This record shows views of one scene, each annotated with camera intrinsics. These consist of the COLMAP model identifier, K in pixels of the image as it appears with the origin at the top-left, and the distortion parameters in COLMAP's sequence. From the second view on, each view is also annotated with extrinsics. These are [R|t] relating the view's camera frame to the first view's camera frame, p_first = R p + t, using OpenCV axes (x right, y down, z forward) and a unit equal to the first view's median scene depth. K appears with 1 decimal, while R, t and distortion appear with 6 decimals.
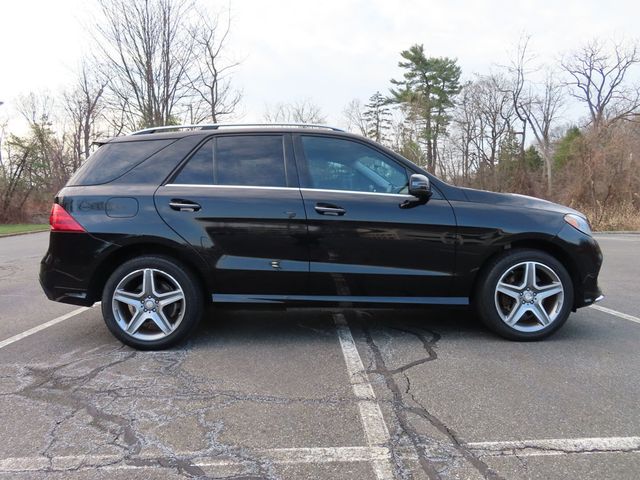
lens RADIAL K [[459.2, 0, 317.2], [0, 459.2, 243.4], [0, 0, 1]] dist [-0.010165, 0.005047]
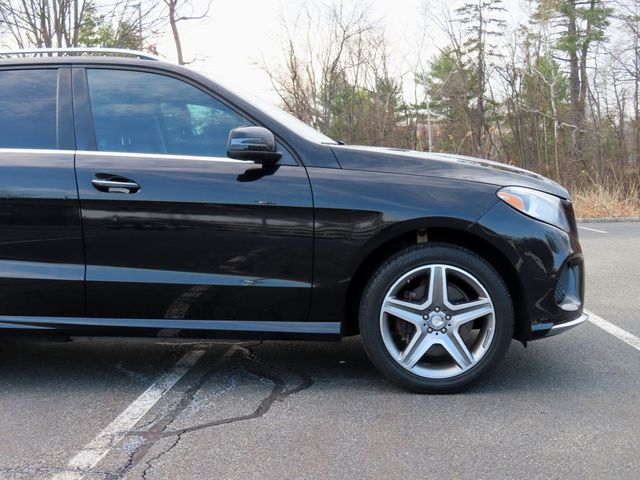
lens RADIAL K [[797.3, 0, 318.0], [0, 797.3, 242.5], [0, 0, 1]] dist [0.001845, 0.000000]
pose [[0.996056, -0.003098, -0.088667, 0.396620], [0.003594, 0.999979, 0.005434, 0.003457], [0.088649, -0.005731, 0.996046, -0.084649]]
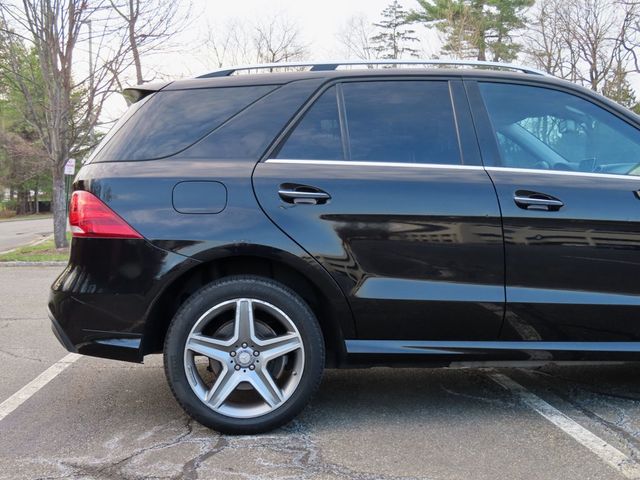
lens RADIAL K [[797.3, 0, 322.3], [0, 797.3, 243.1], [0, 0, 1]] dist [0.001845, 0.000000]
pose [[0.998665, -0.002662, 0.051579, -0.308163], [0.003841, 0.999734, -0.022761, 0.005968], [-0.051504, 0.022929, 0.998410, -0.056096]]
